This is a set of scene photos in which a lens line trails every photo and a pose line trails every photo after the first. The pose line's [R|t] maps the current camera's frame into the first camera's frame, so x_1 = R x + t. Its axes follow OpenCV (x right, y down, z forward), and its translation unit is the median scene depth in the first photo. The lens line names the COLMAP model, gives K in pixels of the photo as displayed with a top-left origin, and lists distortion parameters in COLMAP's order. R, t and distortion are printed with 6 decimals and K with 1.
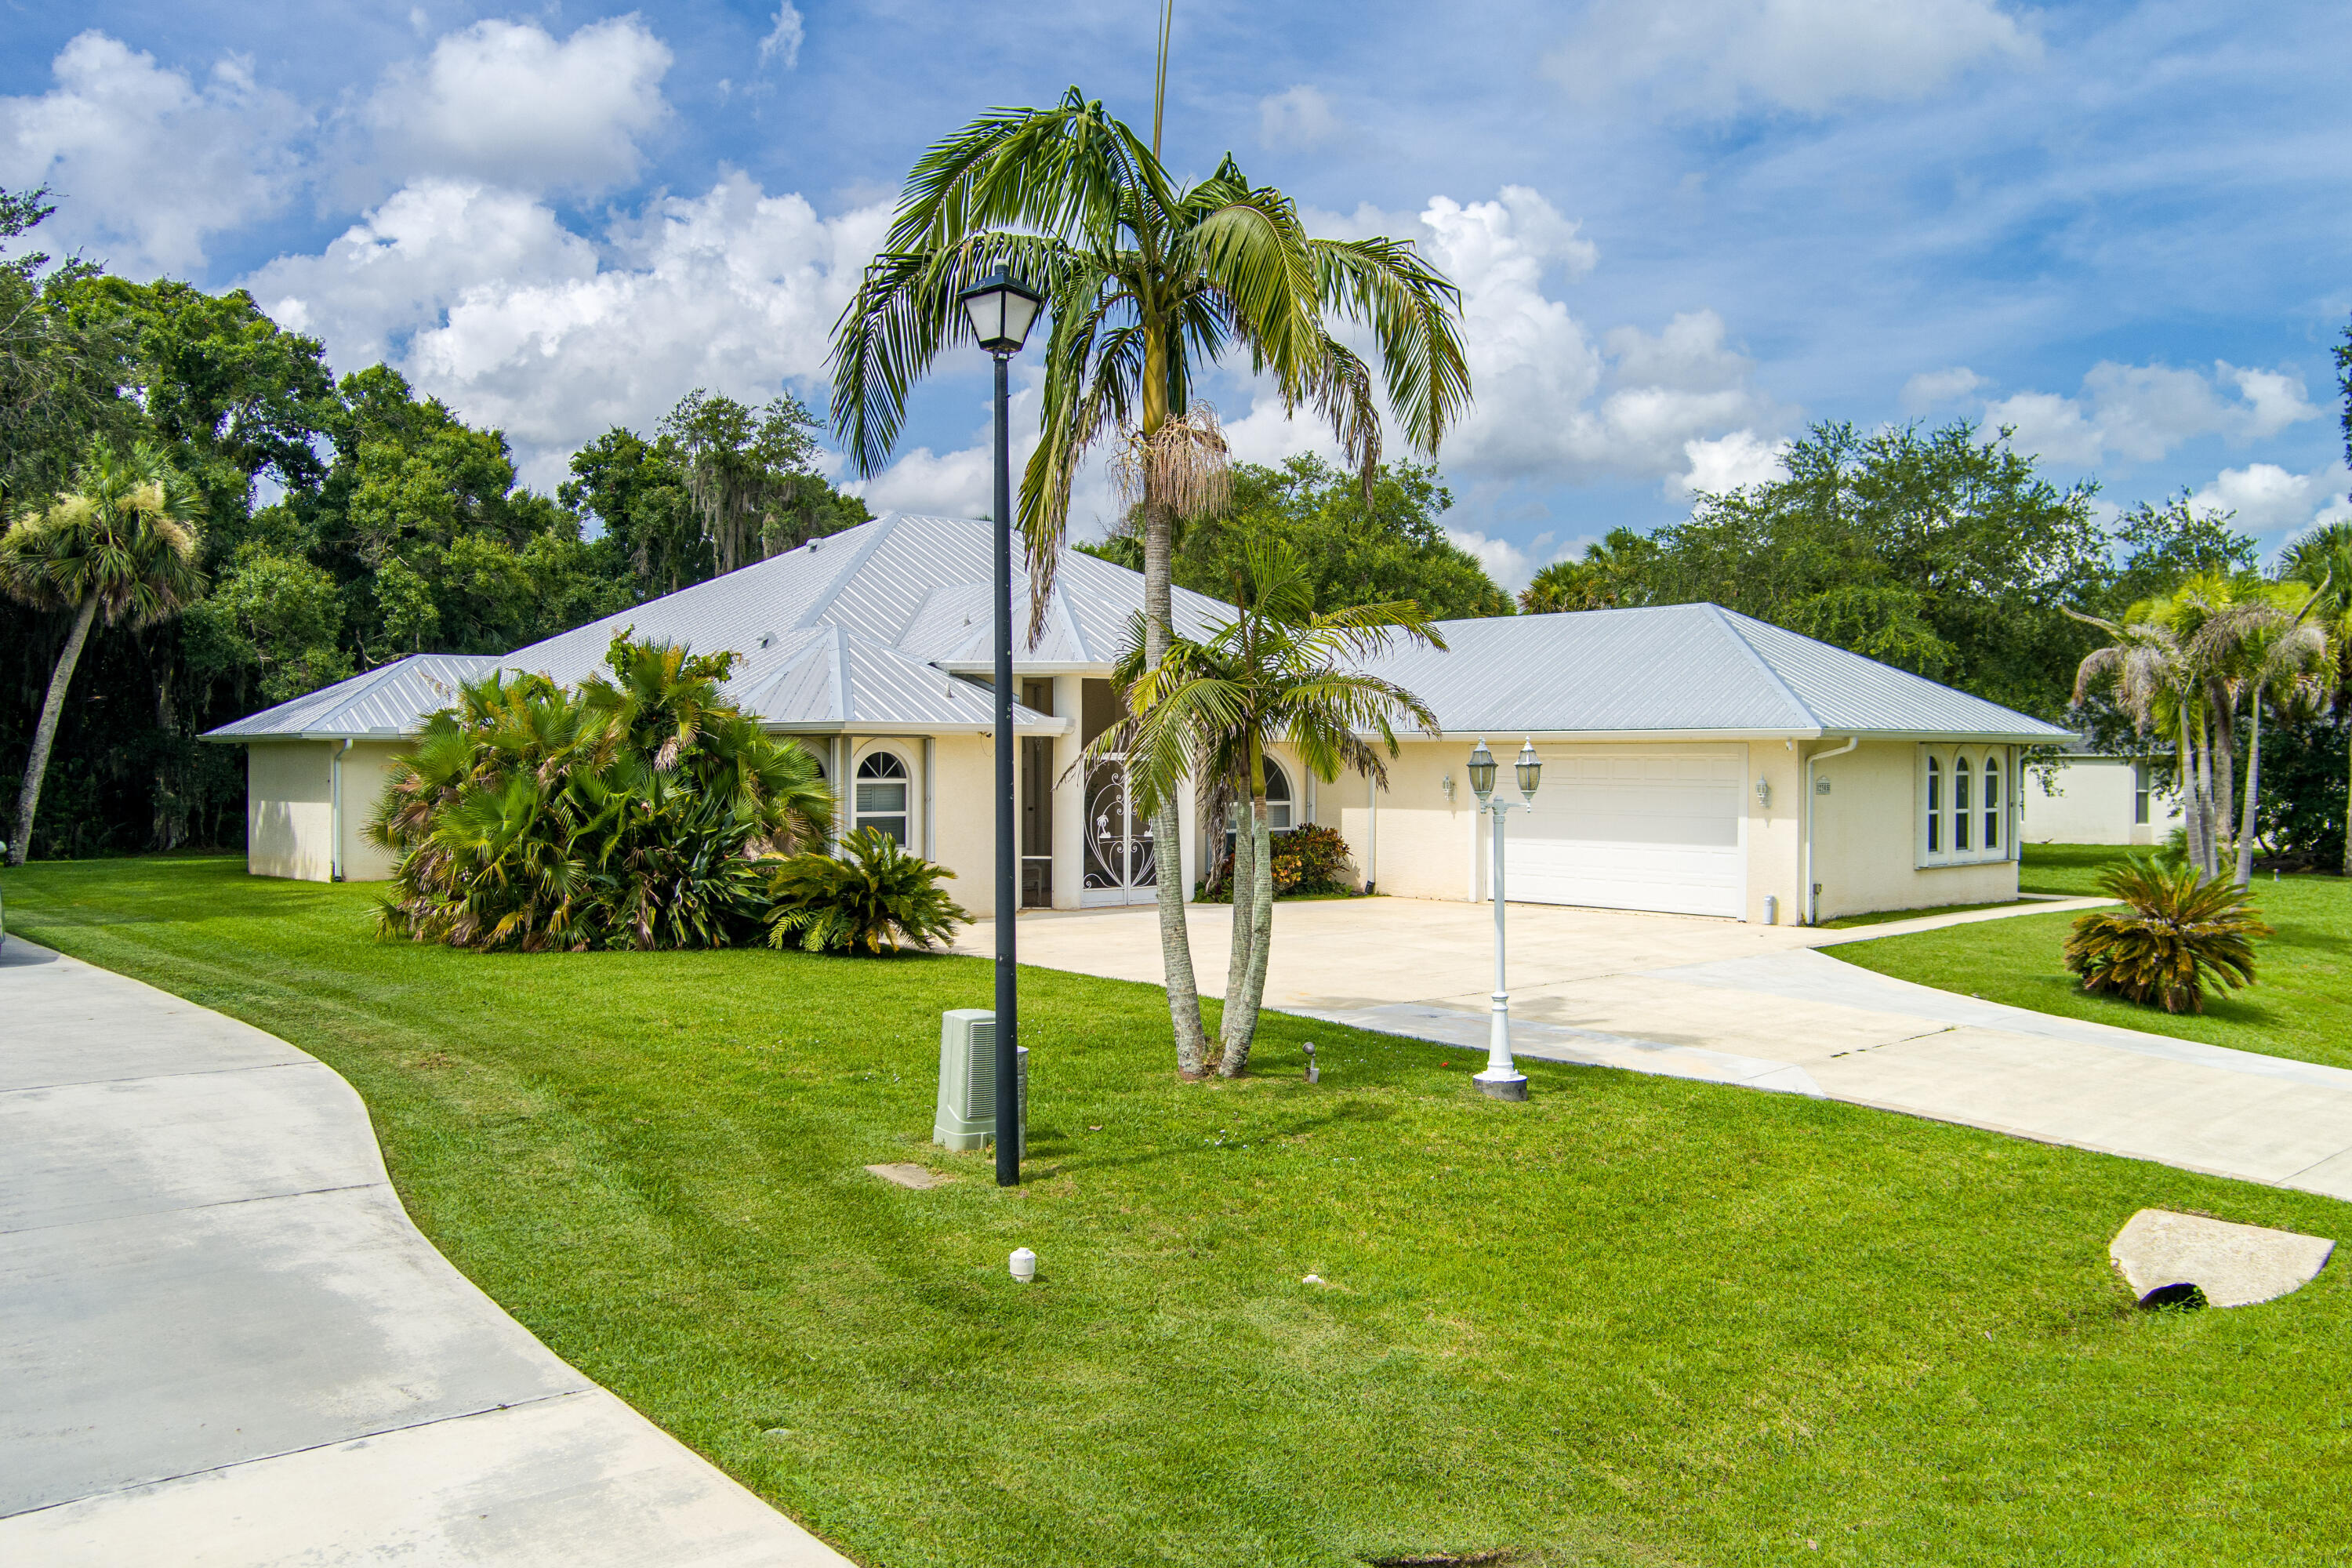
lens RADIAL K [[1896.2, 0, 1176.0], [0, 1896.2, 784.0], [0, 0, 1]] dist [-0.076613, 0.008193]
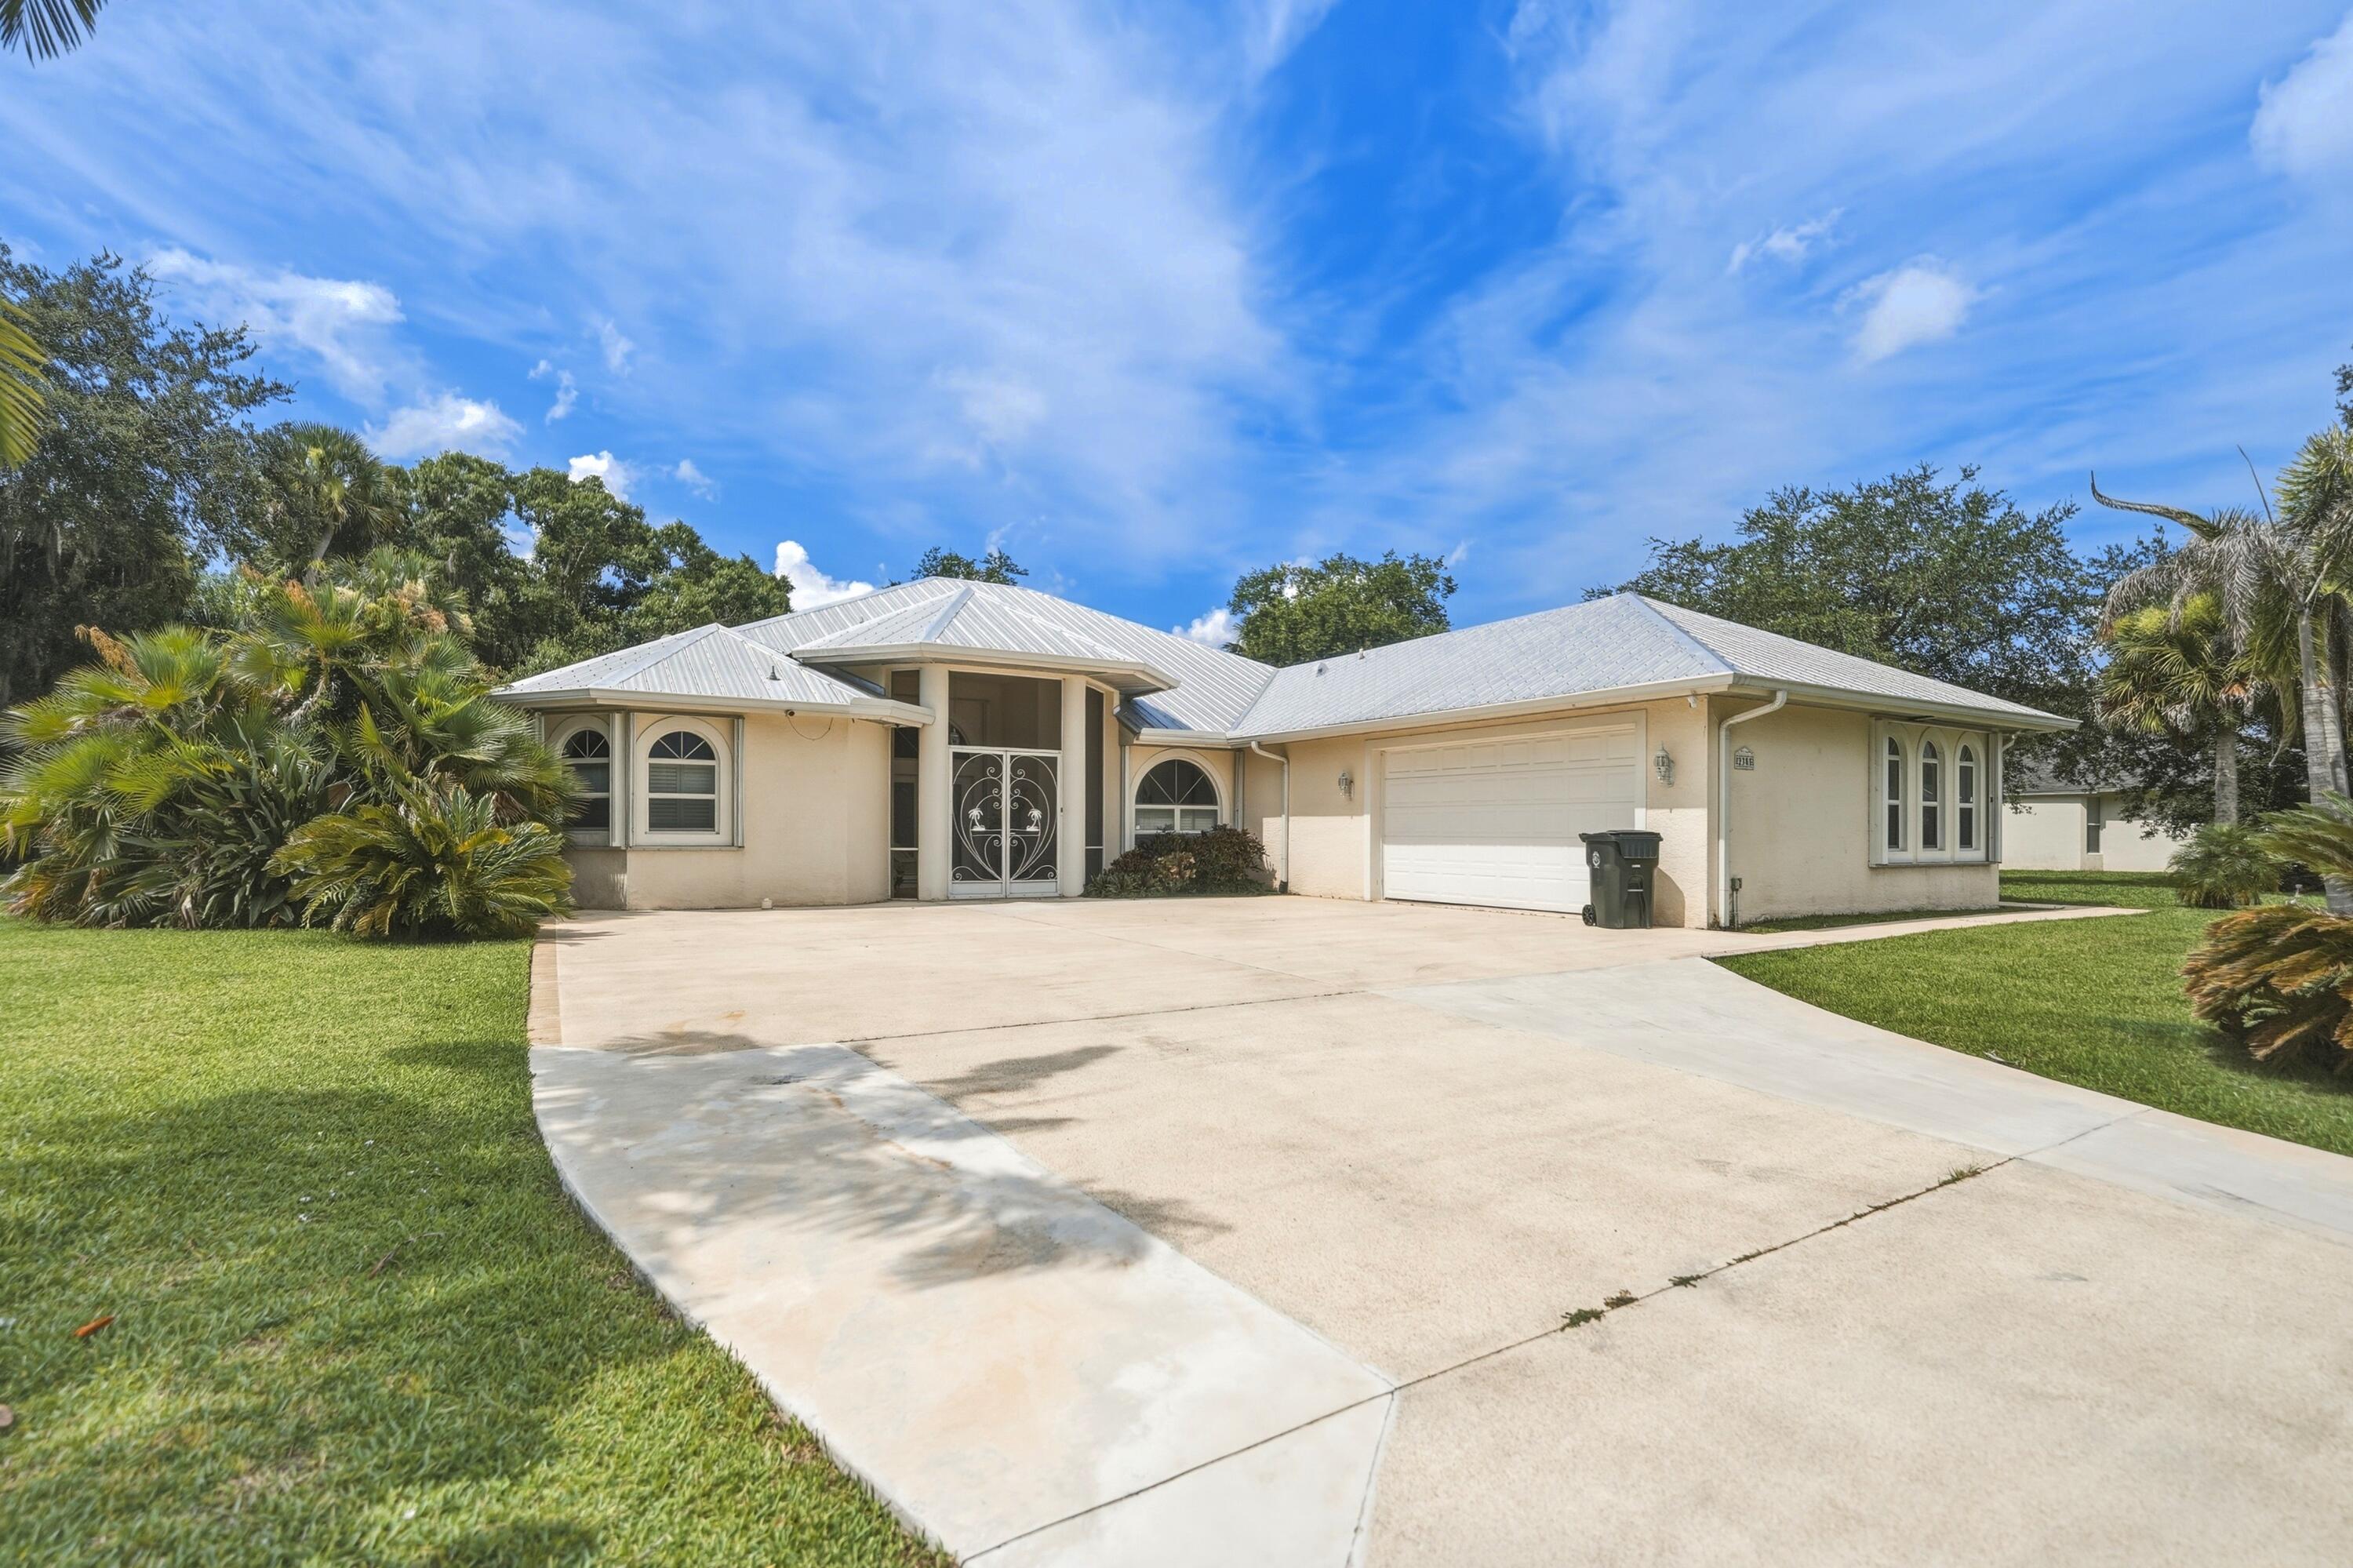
lens RADIAL K [[1083.6, 0, 1179.5], [0, 1083.6, 846.1], [0, 0, 1]] dist [-0.016602, 0.000154]
pose [[0.980944, 0.002332, -0.194274, 0.177869], [-0.002878, 0.999993, -0.002524, 0.037392], [0.194267, 0.003035, 0.980944, 0.450102]]
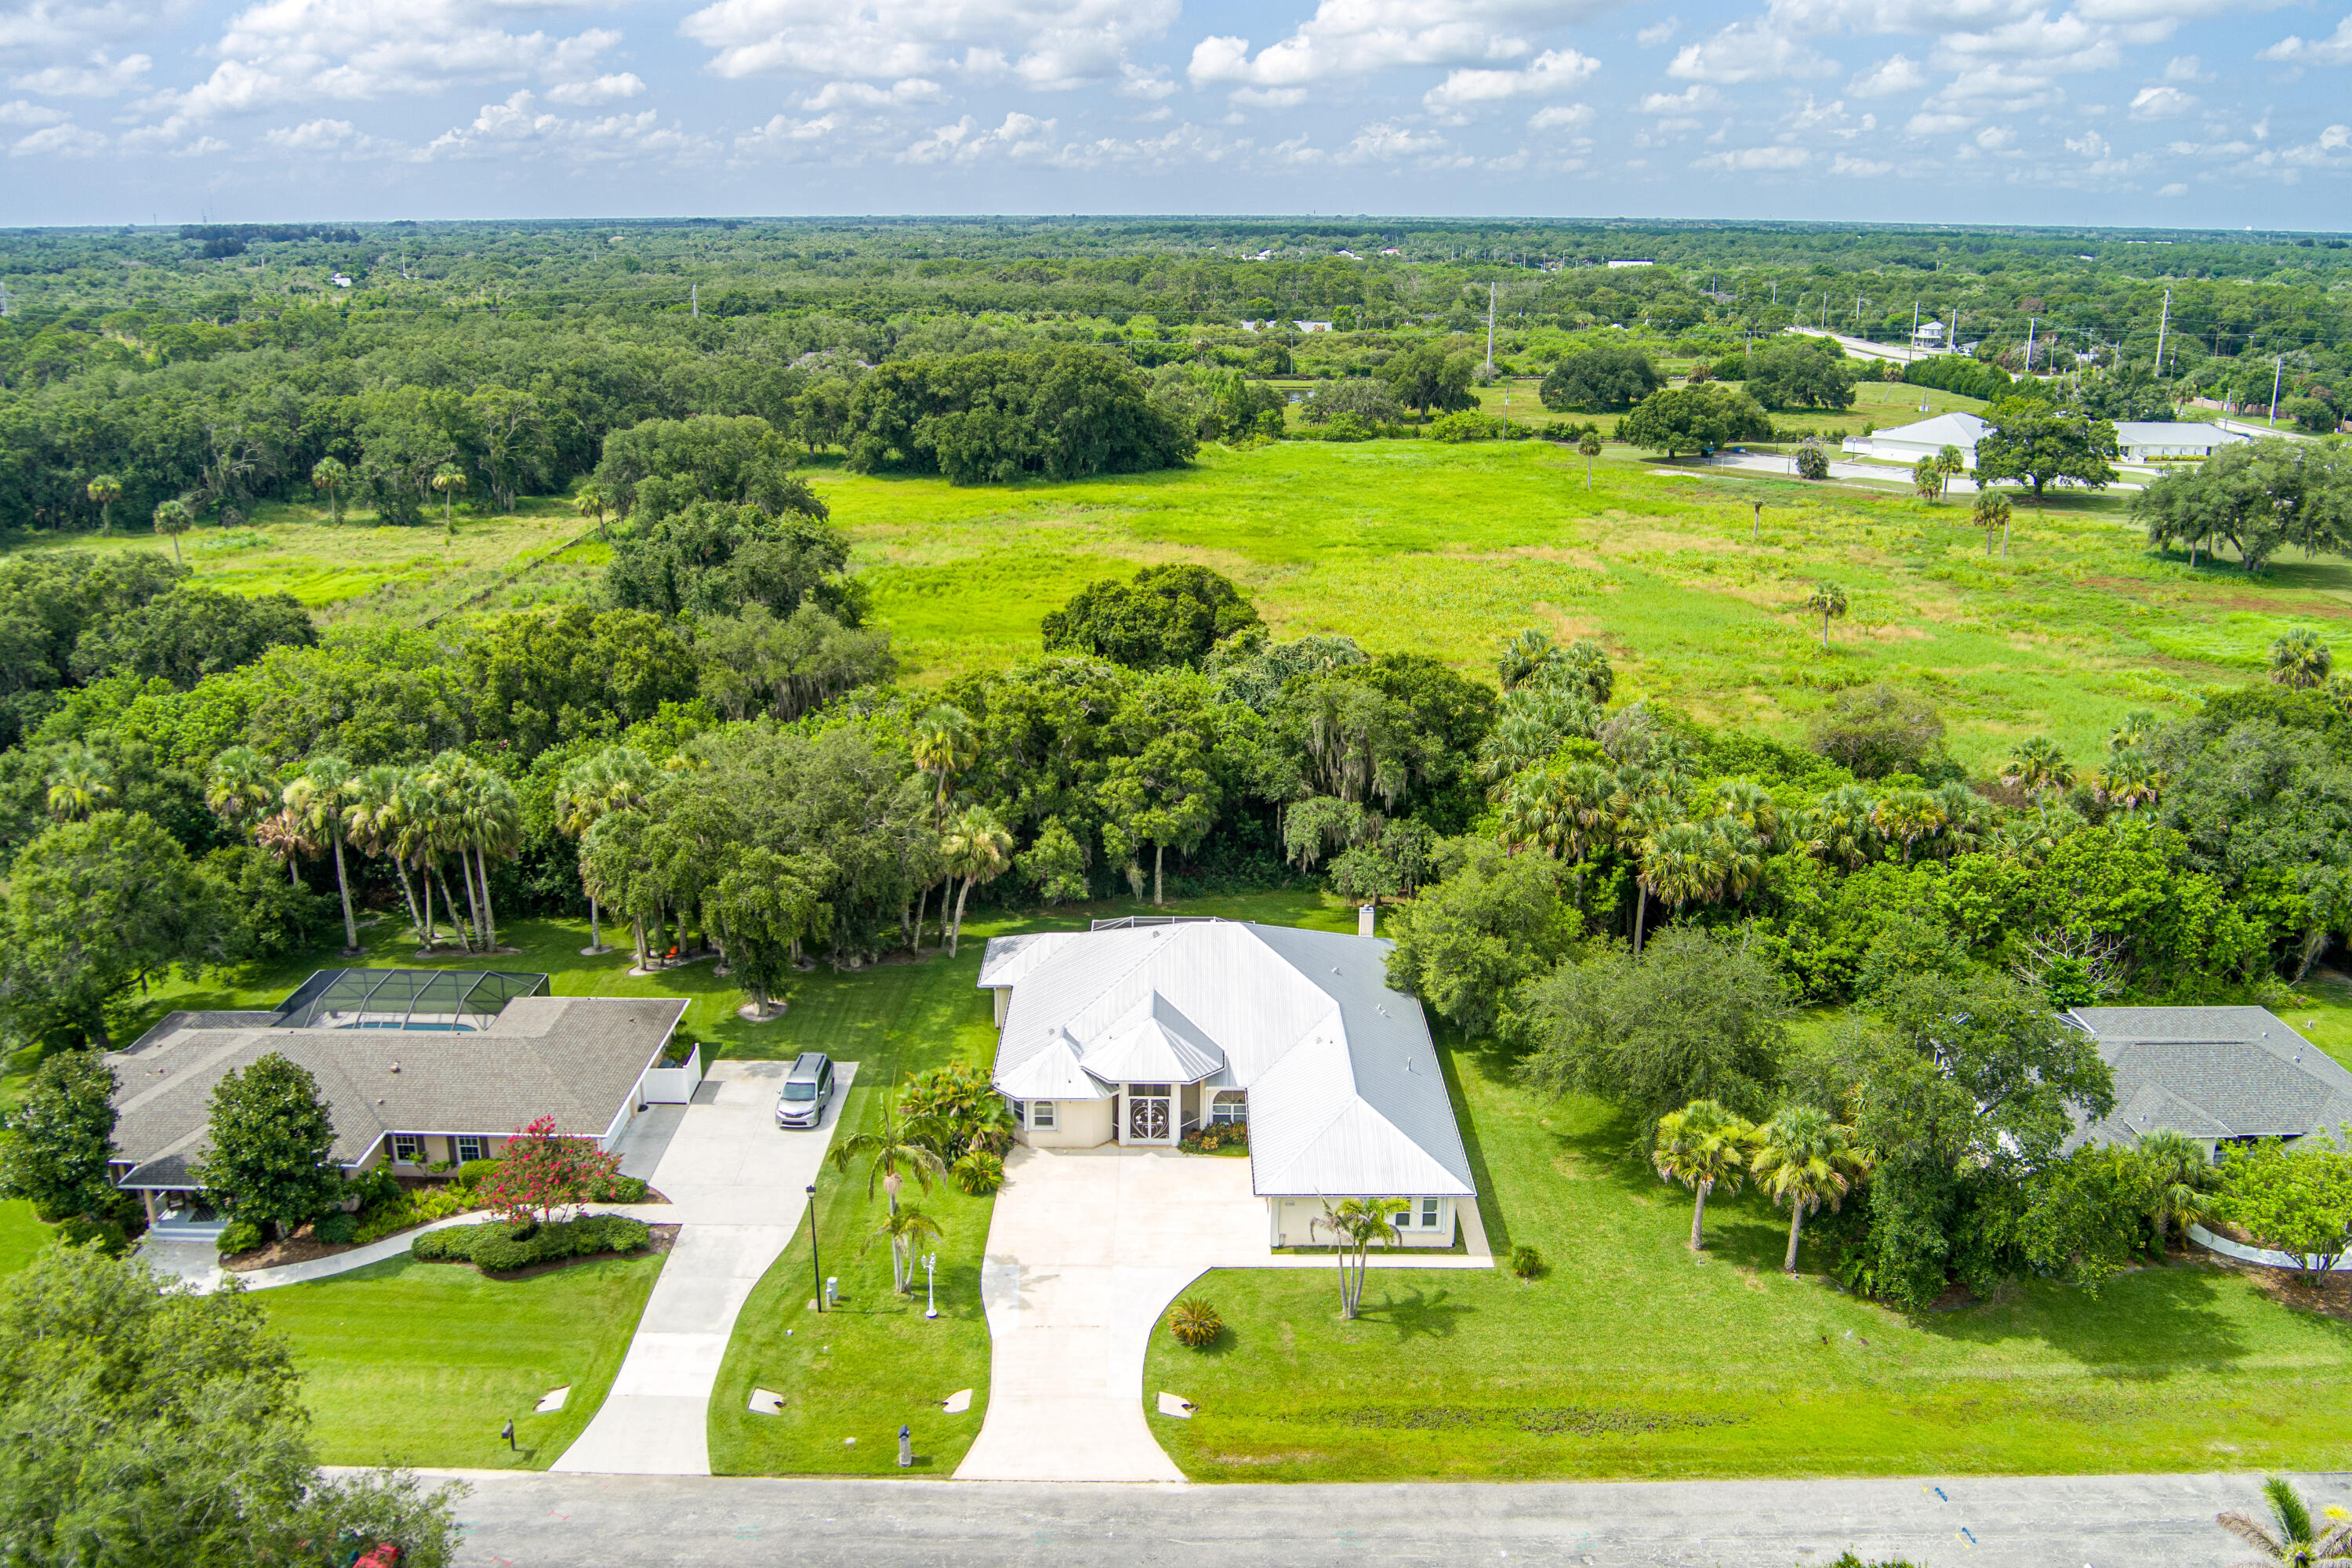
lens RADIAL K [[1874.1, 0, 1181.0], [0, 1874.1, 830.8], [0, 0, 1]] dist [-0.063967, 0.003628]
pose [[0.738451, 0.212655, -0.639897, 1.727761], [-0.011033, 0.952653, 0.303860, -1.254693], [0.674217, -0.217326, 0.705833, -0.871109]]
